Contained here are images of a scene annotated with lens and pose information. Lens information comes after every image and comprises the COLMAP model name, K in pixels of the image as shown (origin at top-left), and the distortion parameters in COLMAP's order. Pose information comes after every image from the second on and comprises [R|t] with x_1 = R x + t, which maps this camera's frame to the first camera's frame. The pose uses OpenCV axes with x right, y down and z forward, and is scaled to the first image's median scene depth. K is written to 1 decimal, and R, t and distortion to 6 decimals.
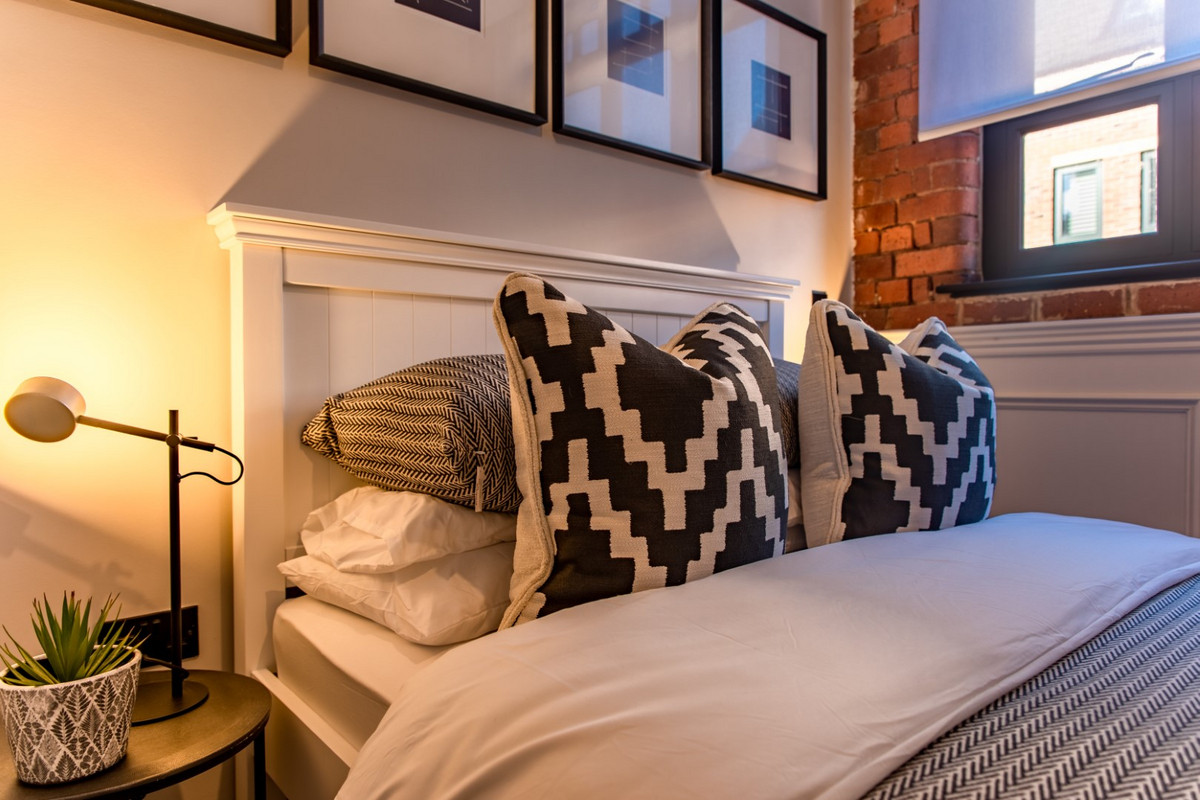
lens RADIAL K [[750.9, 0, 602.2], [0, 750.9, 399.6], [0, 0, 1]] dist [-0.002416, -0.001253]
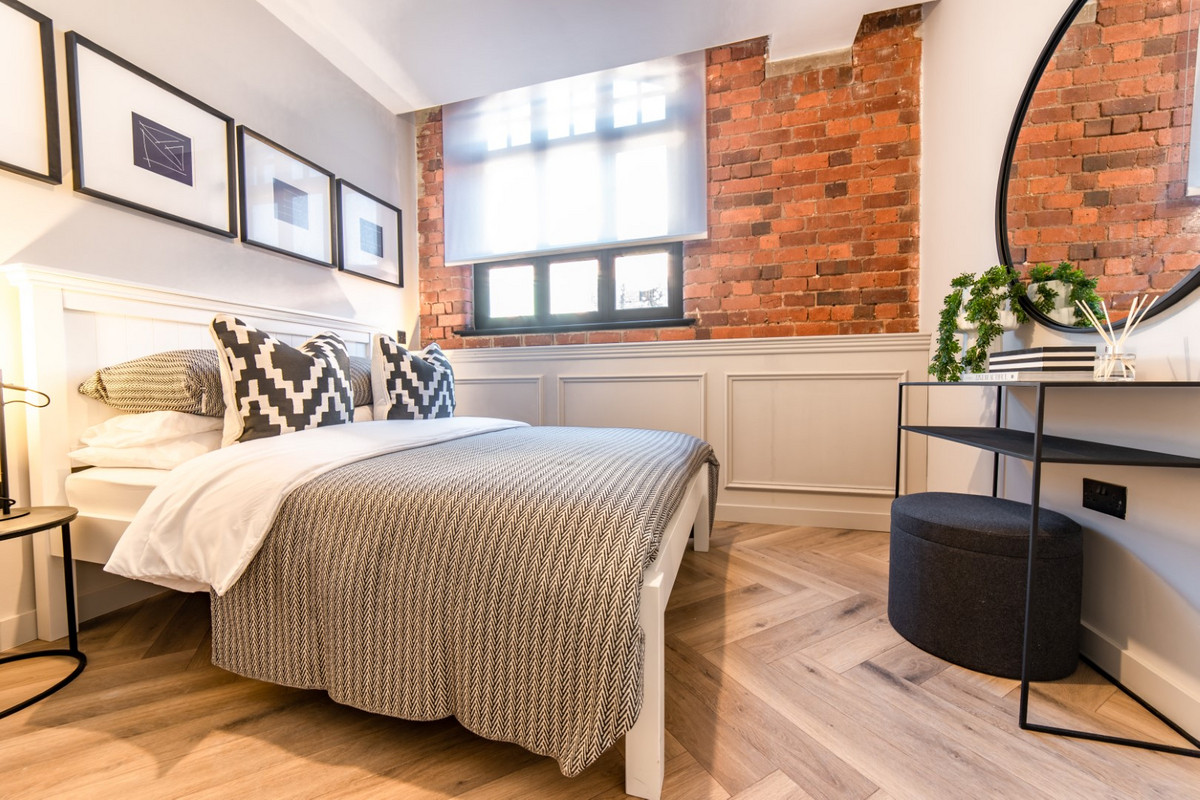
lens RADIAL K [[465.3, 0, 600.1], [0, 465.3, 402.8], [0, 0, 1]] dist [-0.014476, 0.005767]
pose [[0.838204, -0.024158, 0.544822, 0.071809], [0.021400, 0.999706, 0.011404, 0.099996], [-0.544937, 0.002100, 0.838474, -0.712399]]
